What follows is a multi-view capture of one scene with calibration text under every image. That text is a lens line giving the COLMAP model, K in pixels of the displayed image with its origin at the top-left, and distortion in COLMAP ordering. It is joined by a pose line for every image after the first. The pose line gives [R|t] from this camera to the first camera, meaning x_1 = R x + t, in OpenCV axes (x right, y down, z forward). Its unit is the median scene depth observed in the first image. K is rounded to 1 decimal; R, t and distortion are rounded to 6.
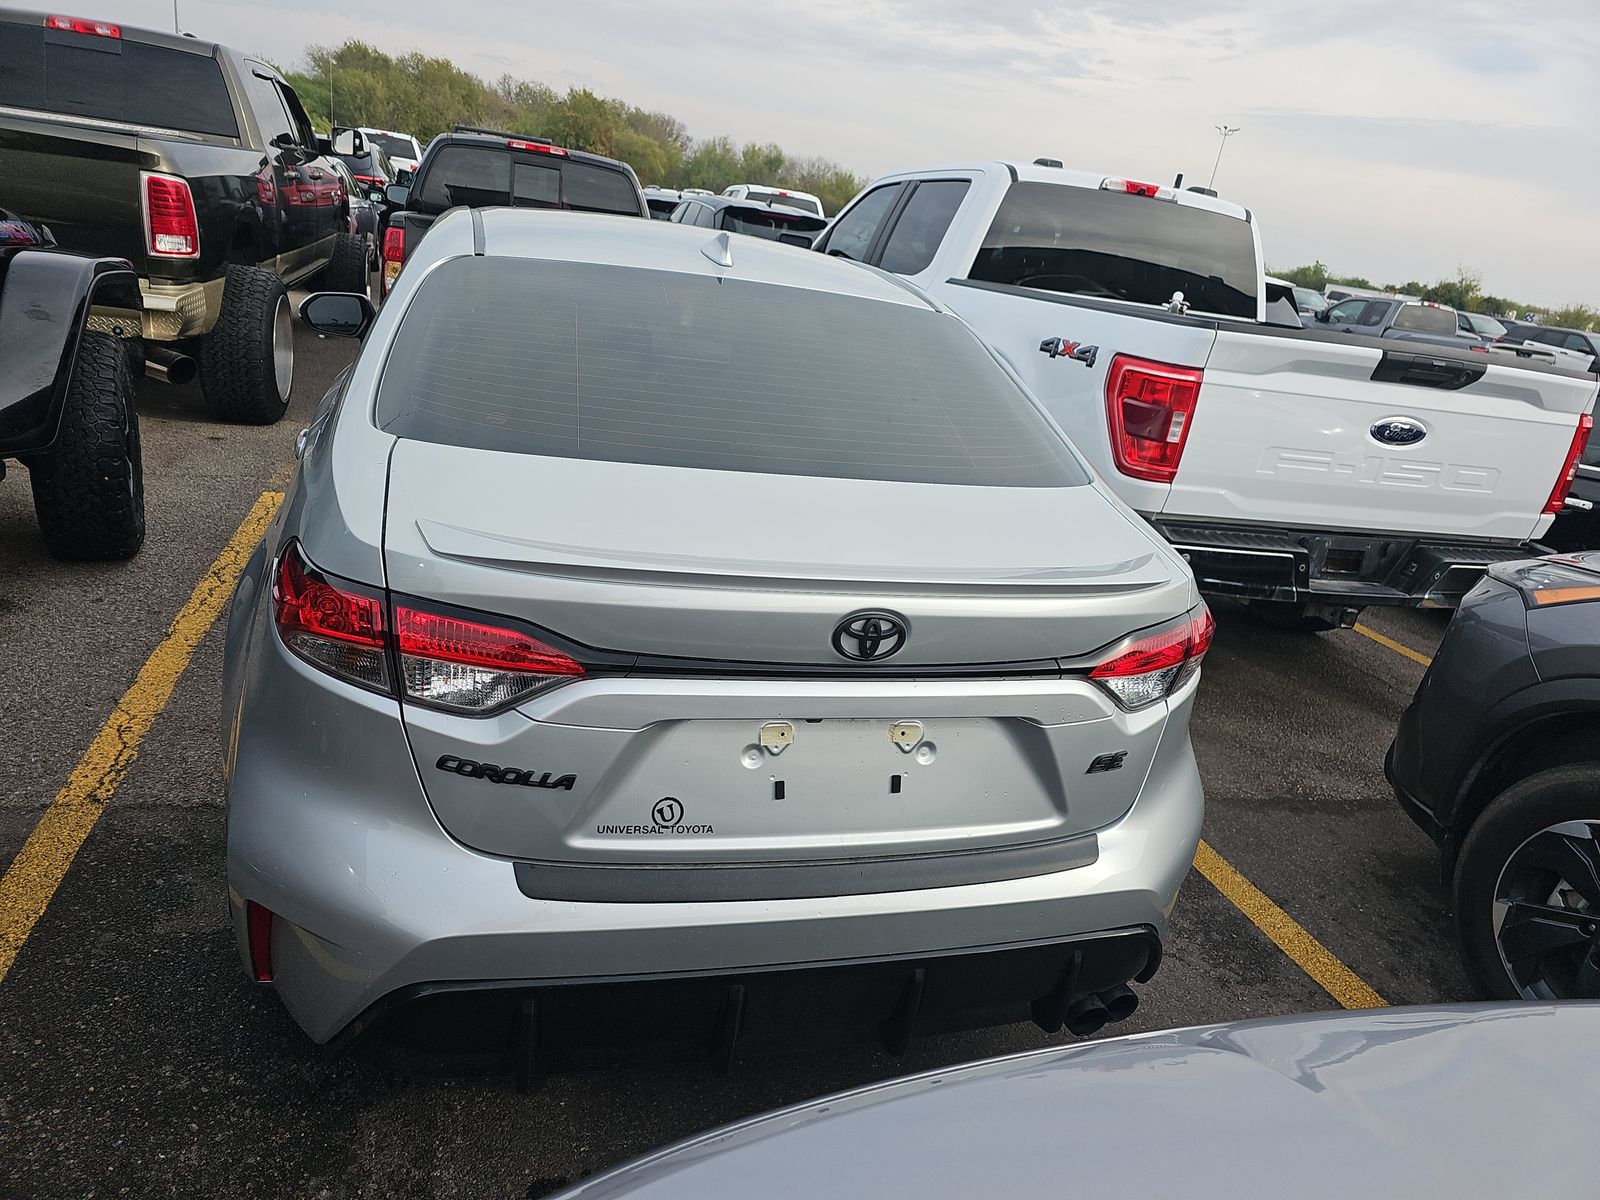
lens RADIAL K [[1056.0, 0, 807.5], [0, 1056.0, 598.5], [0, 0, 1]] dist [0.047766, -0.035274]
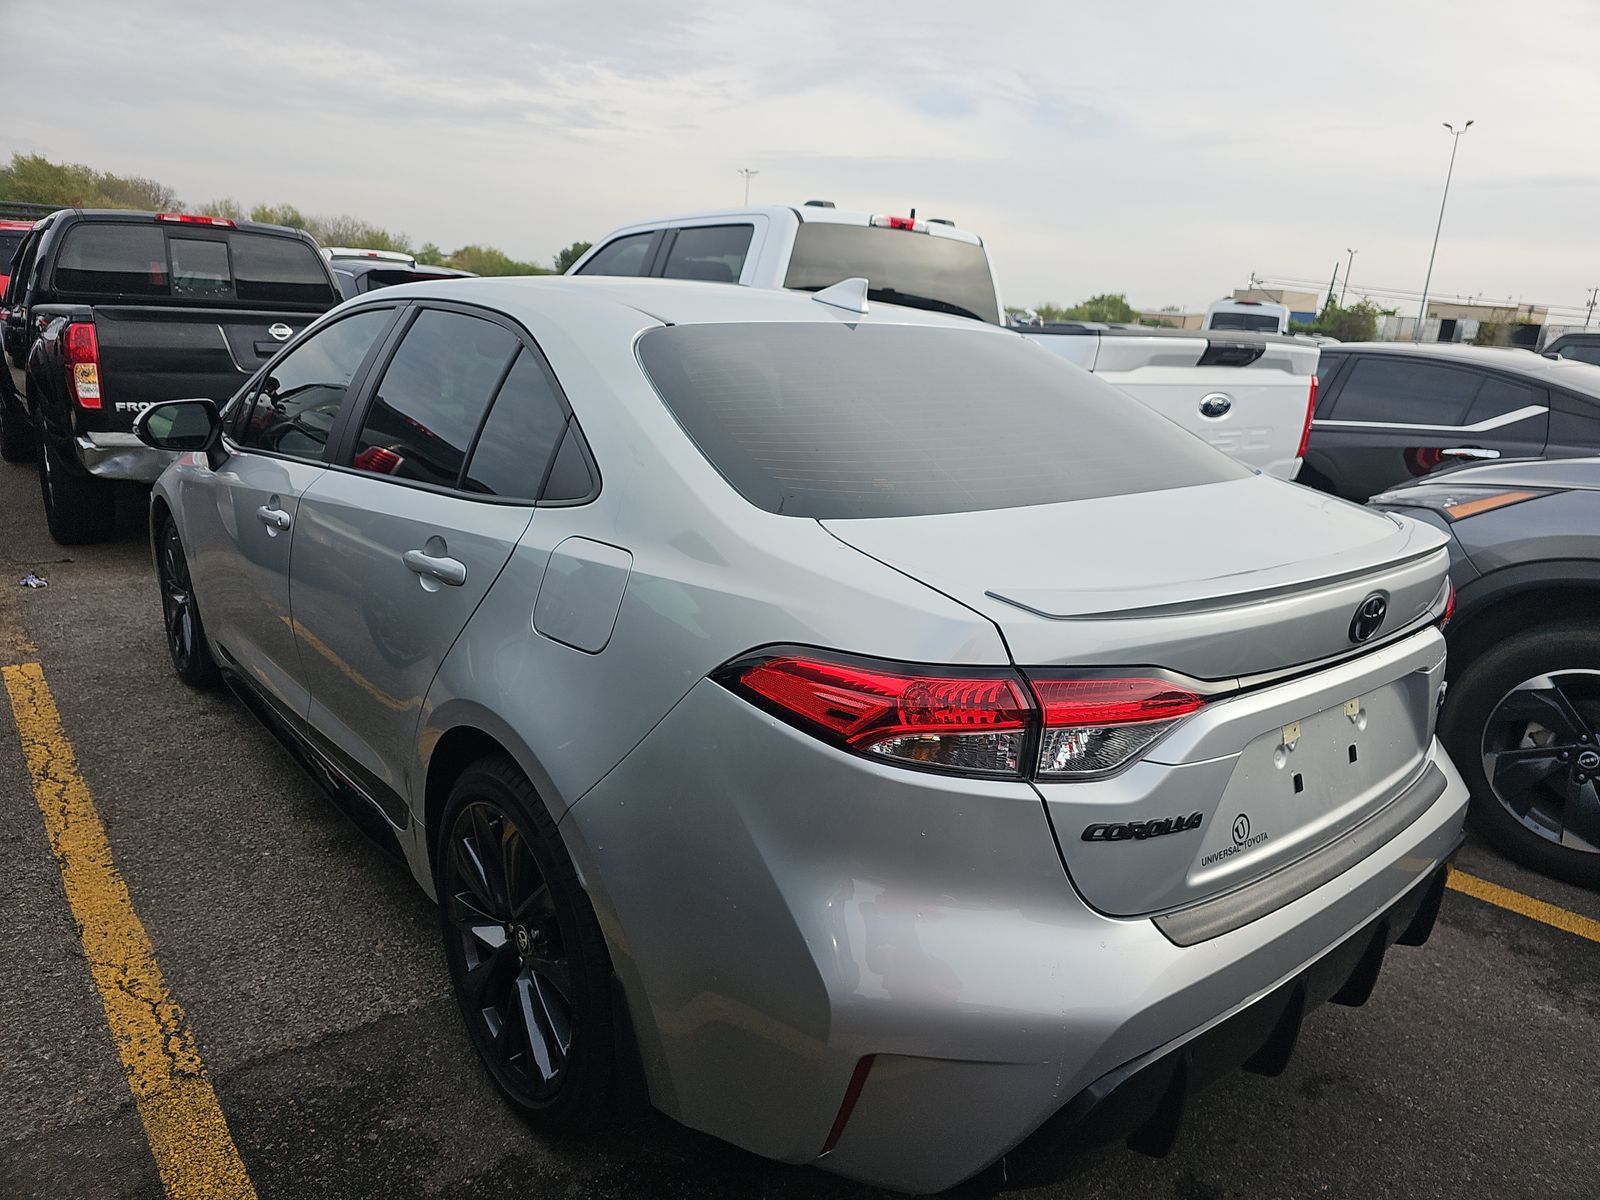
lens RADIAL K [[1056.0, 0, 803.6], [0, 1056.0, 598.4], [0, 0, 1]] dist [0.047766, -0.035274]
pose [[0.912301, -0.190132, 0.362708, -0.247377], [0.204136, 0.978943, -0.000288, -0.029162], [-0.355015, 0.074305, 0.931903, 0.053596]]
